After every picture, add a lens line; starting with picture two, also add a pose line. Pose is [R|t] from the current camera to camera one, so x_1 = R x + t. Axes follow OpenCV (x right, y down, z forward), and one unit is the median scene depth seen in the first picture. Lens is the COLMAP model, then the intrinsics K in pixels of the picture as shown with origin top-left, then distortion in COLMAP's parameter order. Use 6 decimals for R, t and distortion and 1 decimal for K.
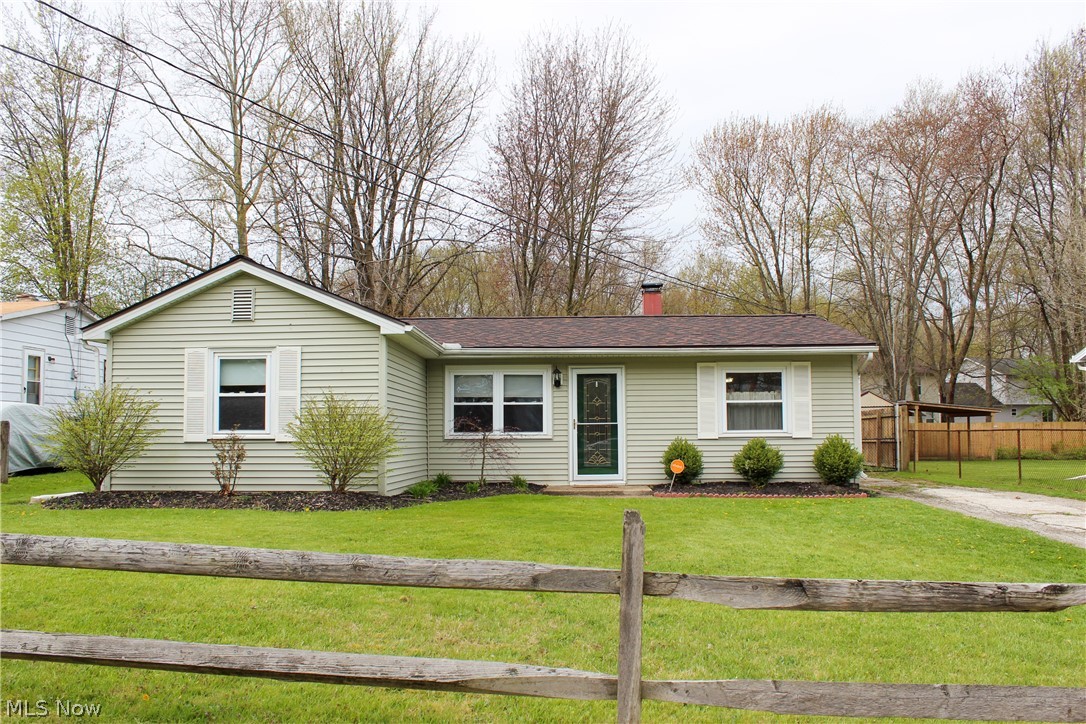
lens RADIAL K [[899.3, 0, 543.0], [0, 899.3, 362.0], [0, 0, 1]] dist [-0.167874, 0.154873]
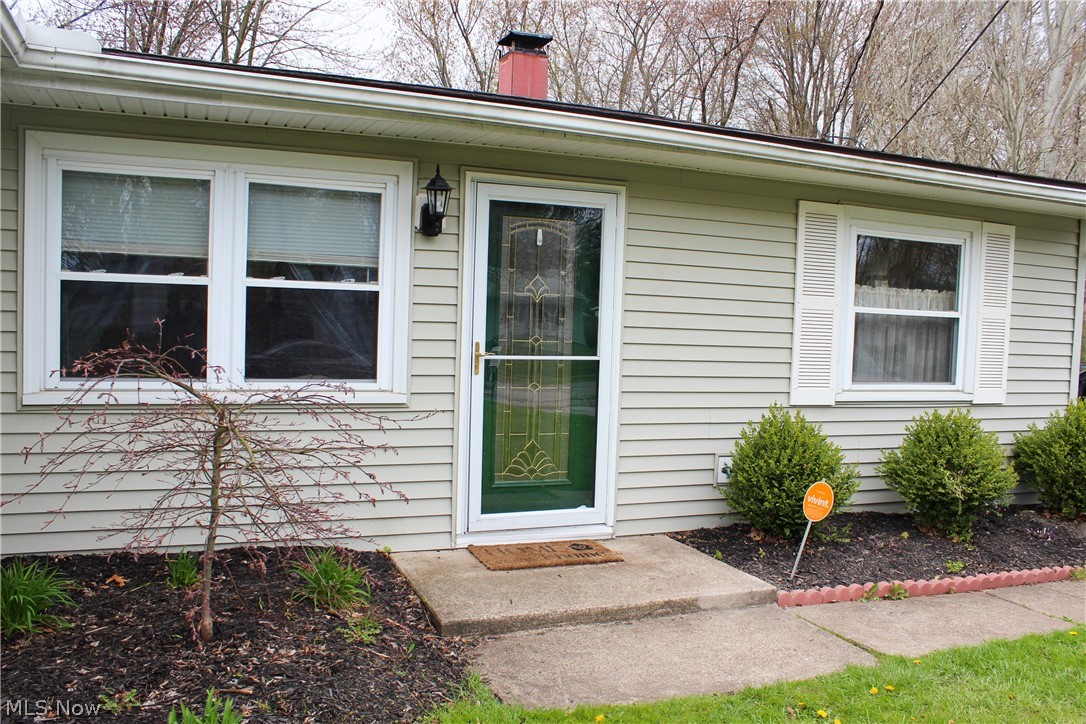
lens RADIAL K [[899.3, 0, 543.0], [0, 899.3, 362.0], [0, 0, 1]] dist [-0.167874, 0.154873]
pose [[0.906766, 0.015140, 0.421362, -0.077724], [-0.075486, 0.989038, 0.126909, 0.028646], [-0.414822, -0.146884, 0.897969, 0.706676]]
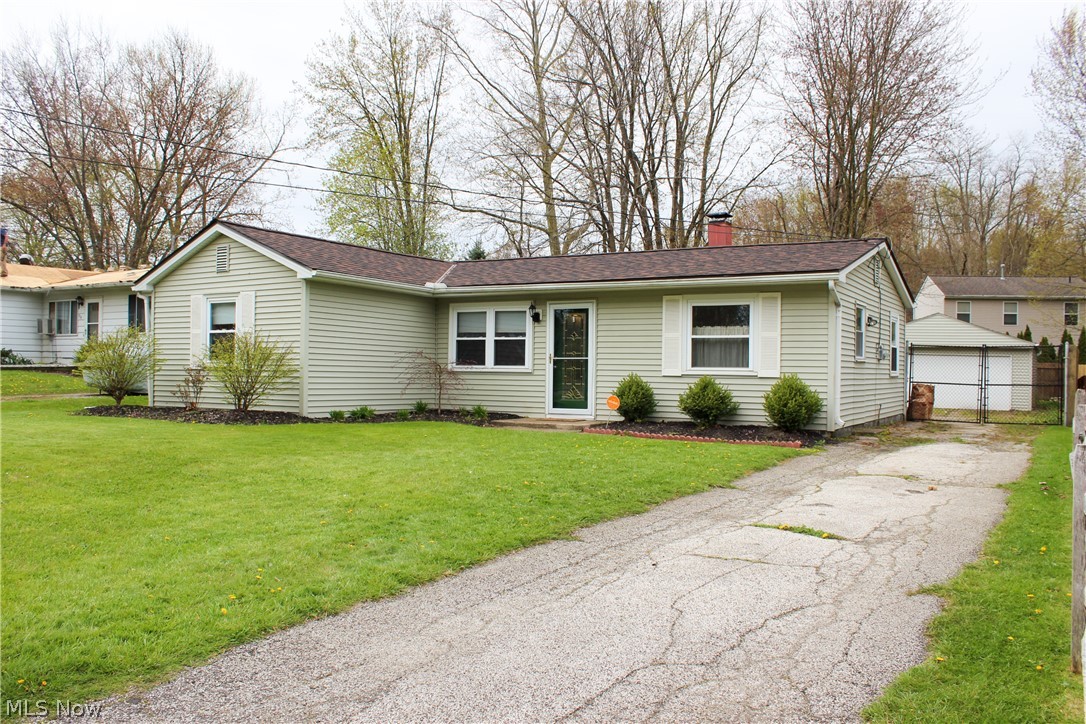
lens RADIAL K [[899.3, 0, 543.0], [0, 899.3, 362.0], [0, 0, 1]] dist [-0.167874, 0.154873]
pose [[0.876651, 0.012564, -0.480962, 0.519886], [0.020064, 0.997835, 0.062636, 0.008888], [0.480708, -0.064560, 0.874501, 0.102331]]
